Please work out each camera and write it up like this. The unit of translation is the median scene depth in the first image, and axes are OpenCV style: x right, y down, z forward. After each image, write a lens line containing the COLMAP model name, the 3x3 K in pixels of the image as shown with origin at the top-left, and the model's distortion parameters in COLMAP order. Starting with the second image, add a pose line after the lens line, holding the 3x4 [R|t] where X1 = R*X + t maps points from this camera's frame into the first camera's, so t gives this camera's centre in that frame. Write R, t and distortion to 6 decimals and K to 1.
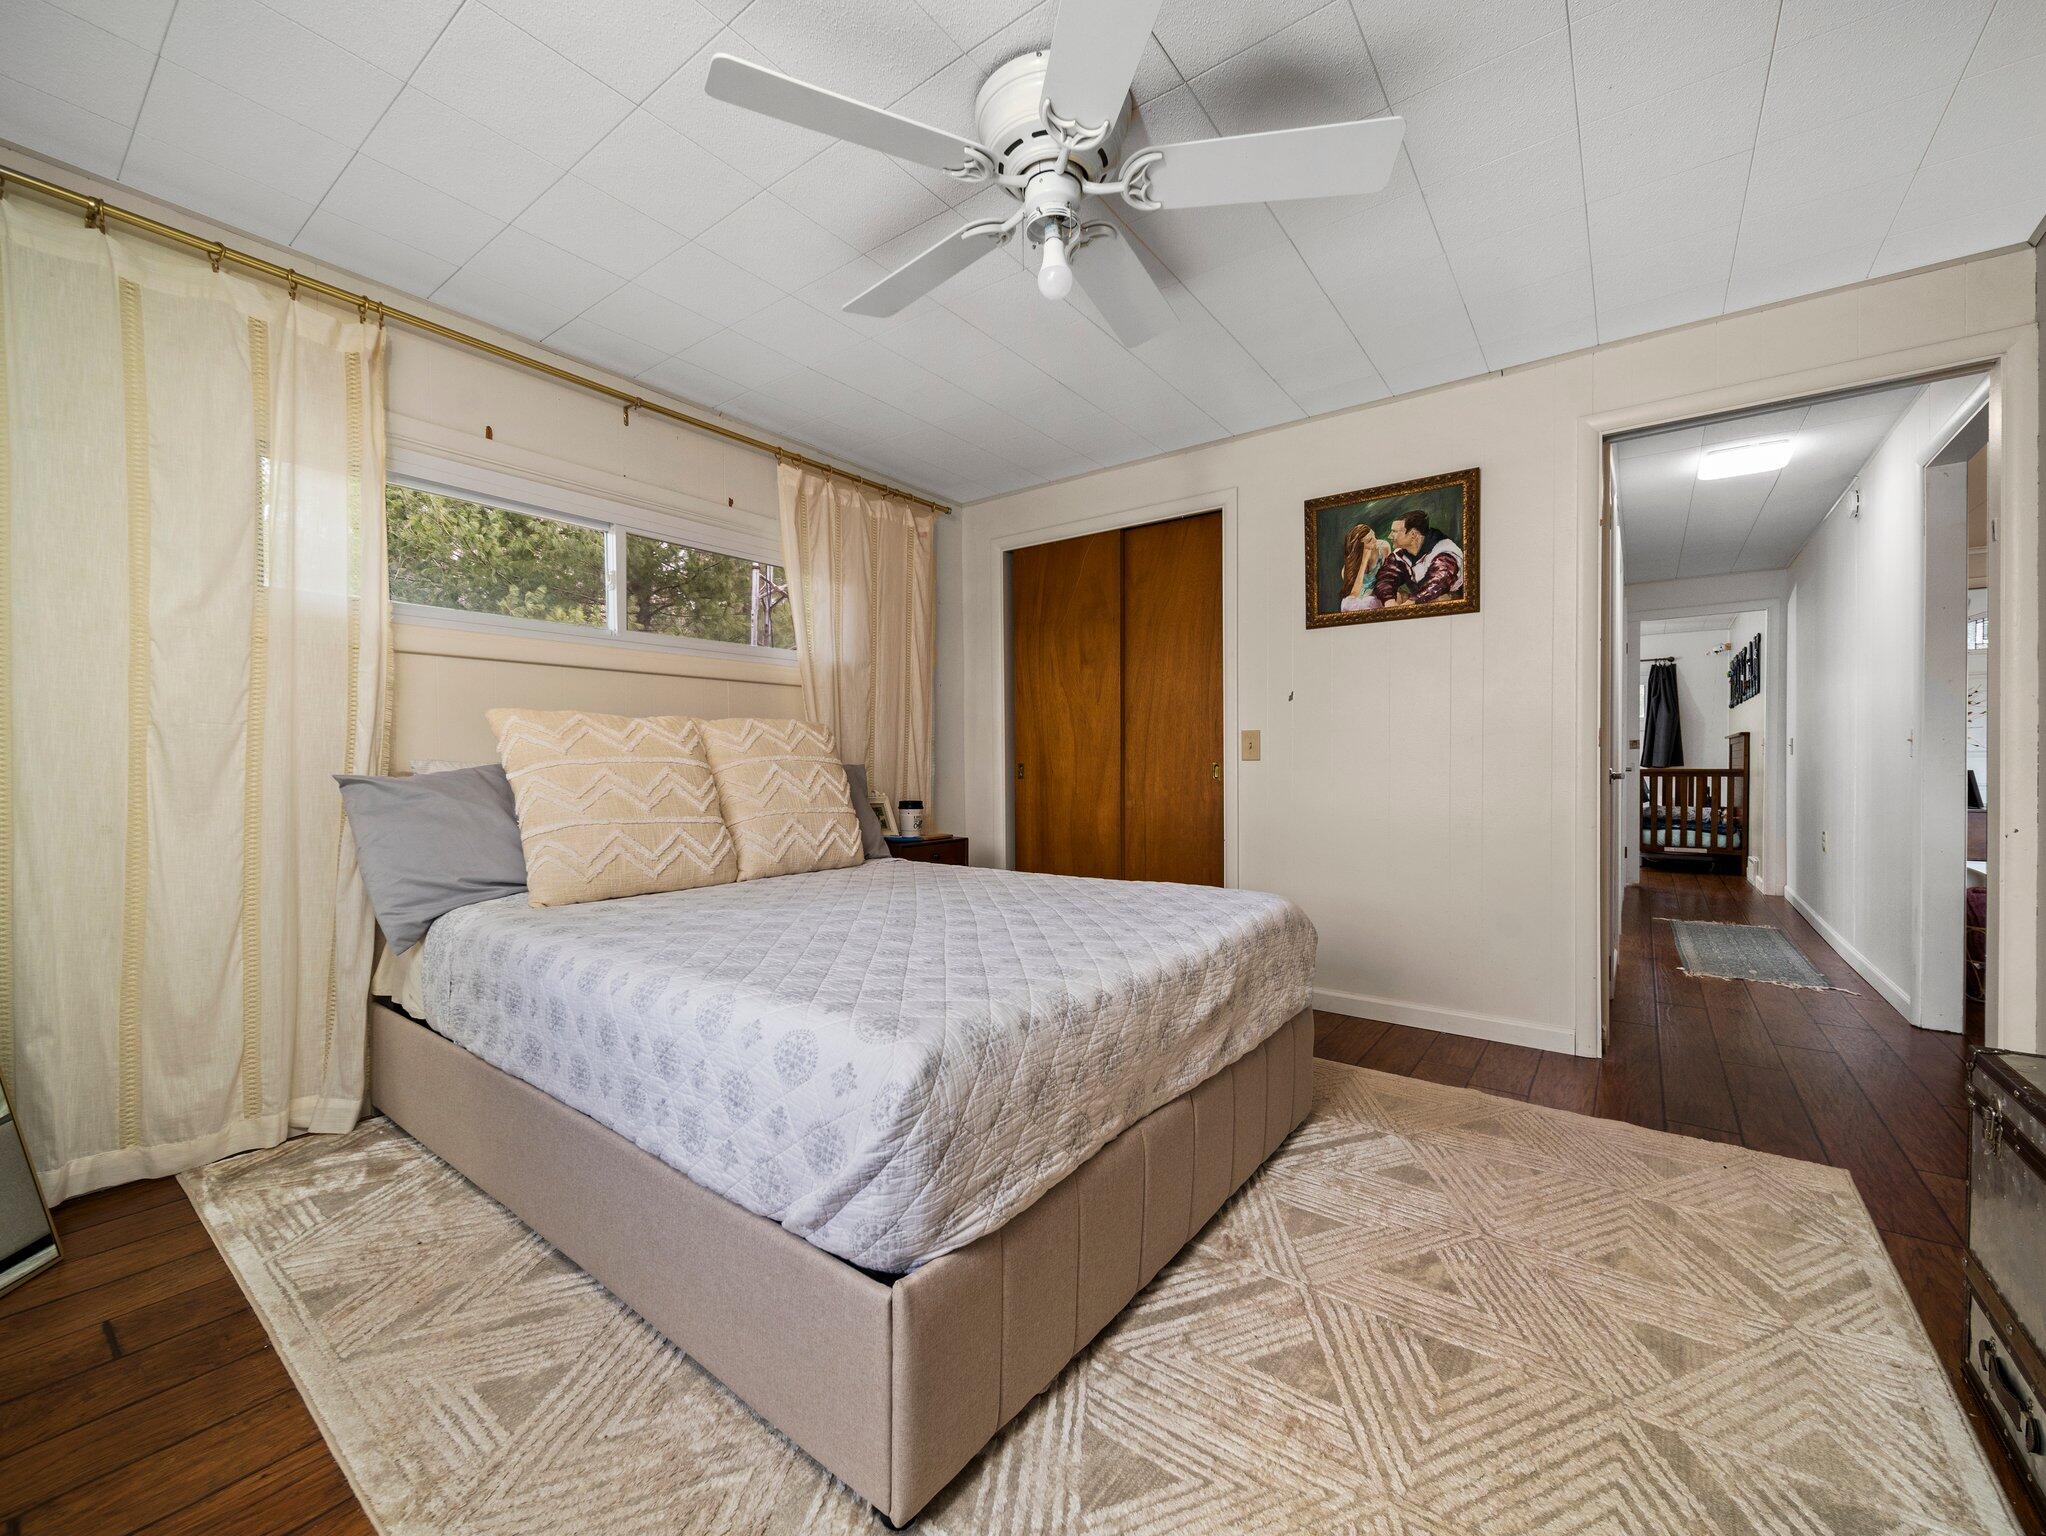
lens RADIAL K [[814.4, 0, 1036.3], [0, 814.4, 766.5], [0, 0, 1]] dist [-0.000647, 0.000062]
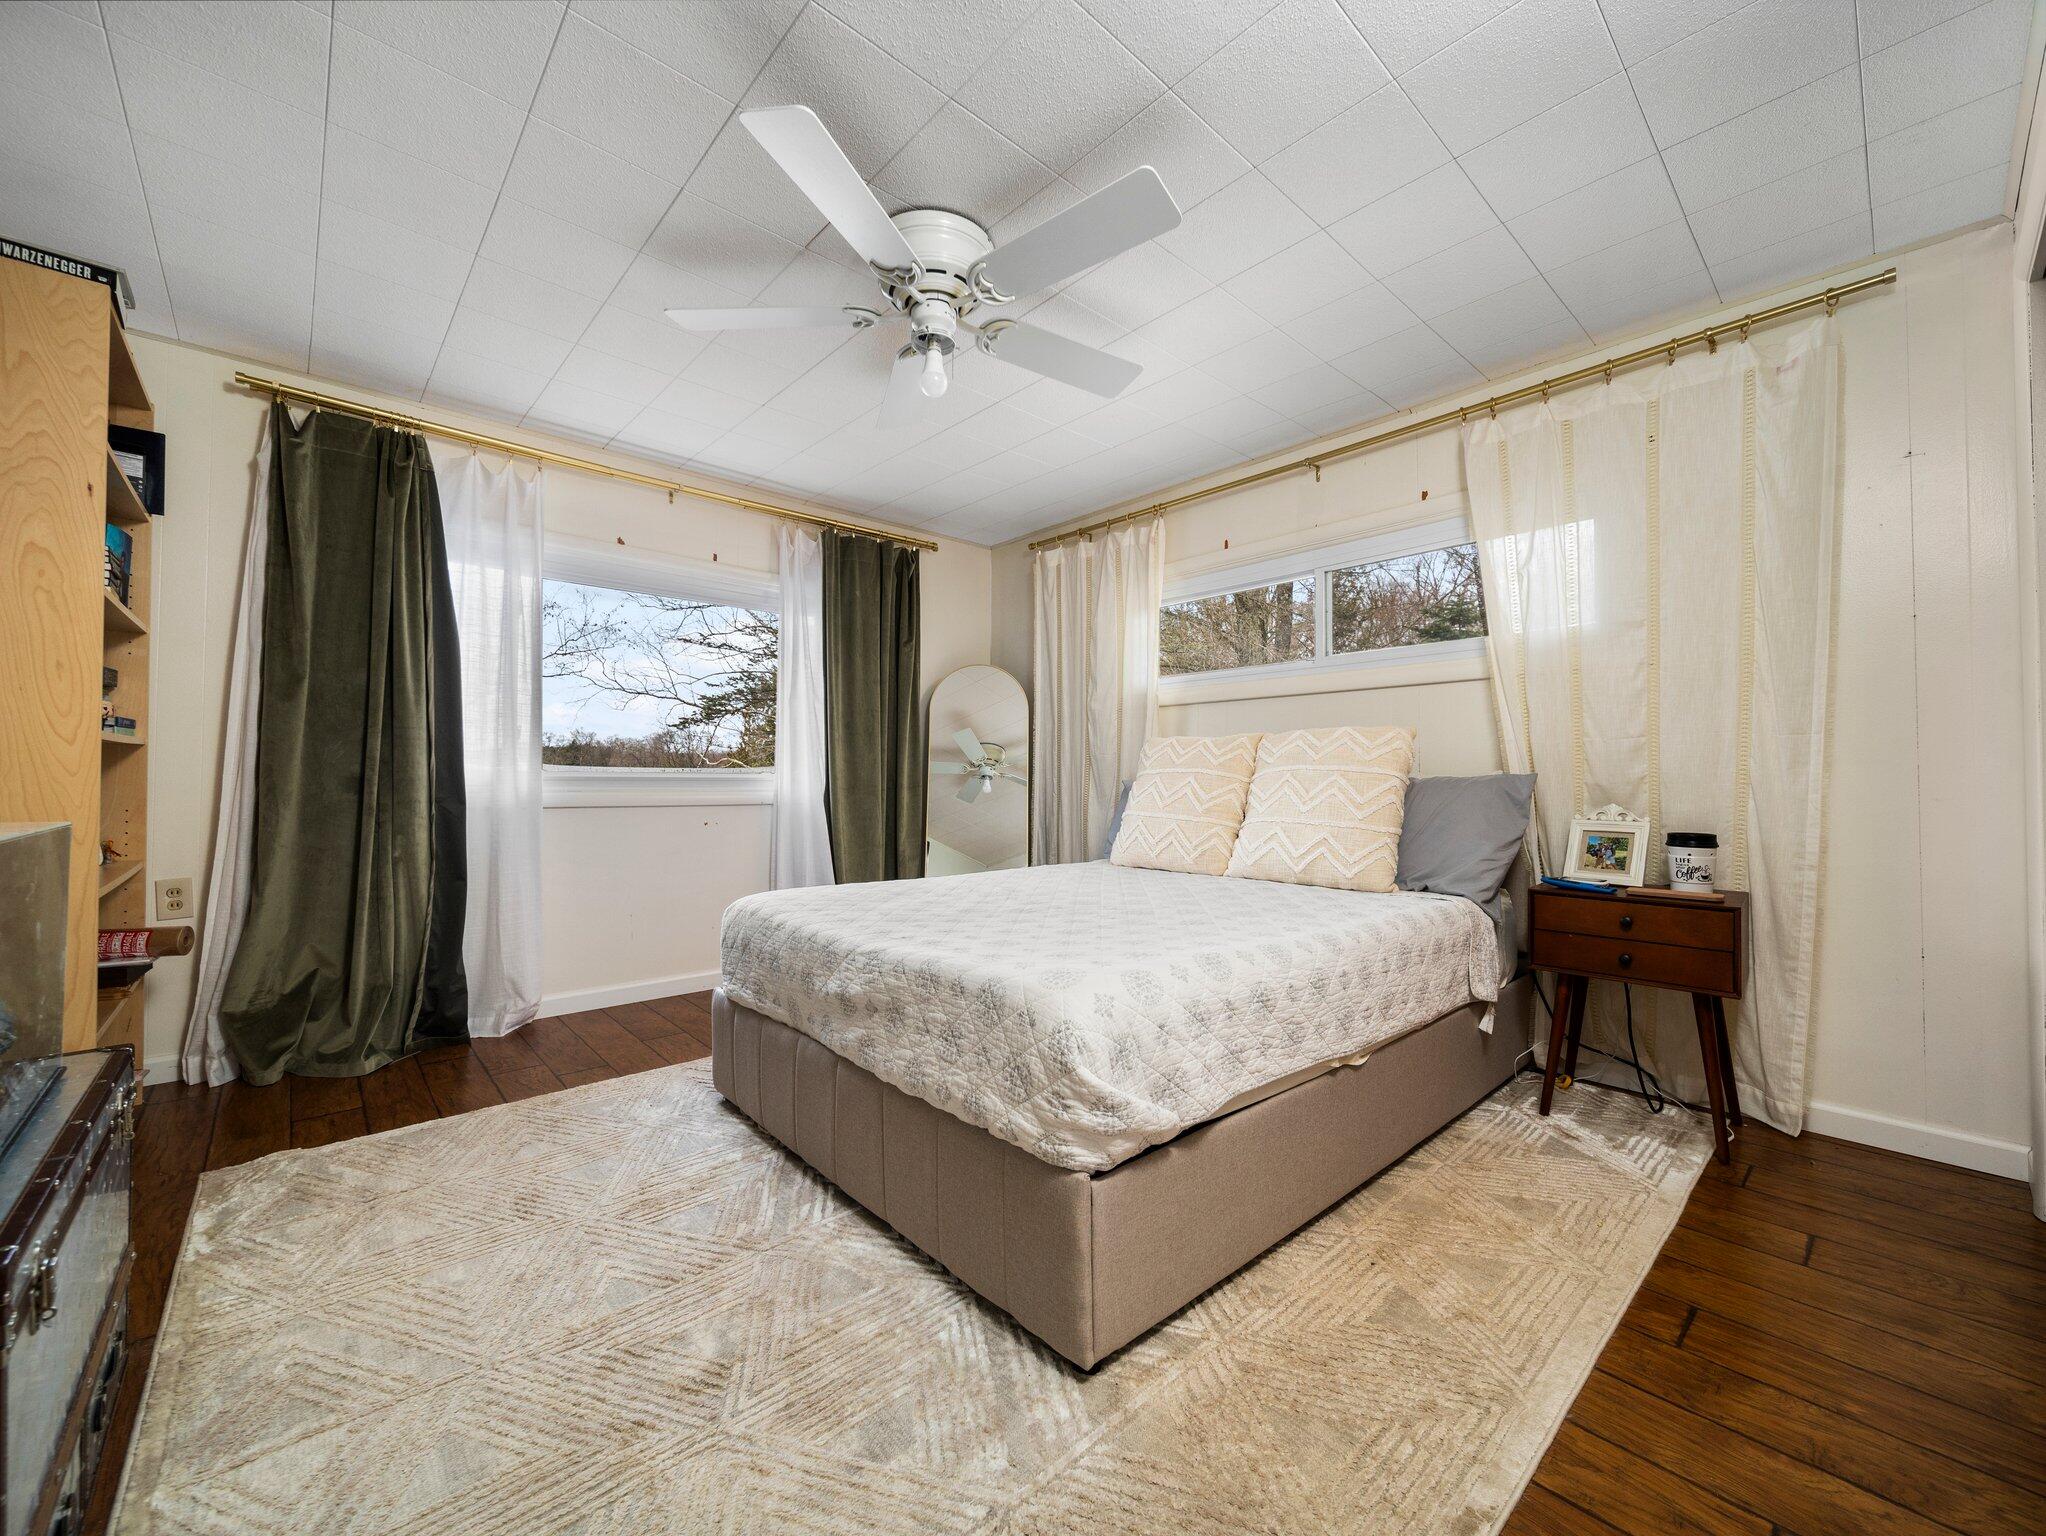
lens RADIAL K [[814.4, 0, 1036.3], [0, 814.4, 766.5], [0, 0, 1]] dist [-0.000647, 0.000062]
pose [[-0.194712, -0.014664, -0.980751, 0.977775], [-0.004208, 0.999892, -0.014115, 0.004420], [0.980851, 0.001378, -0.194753, 1.156158]]
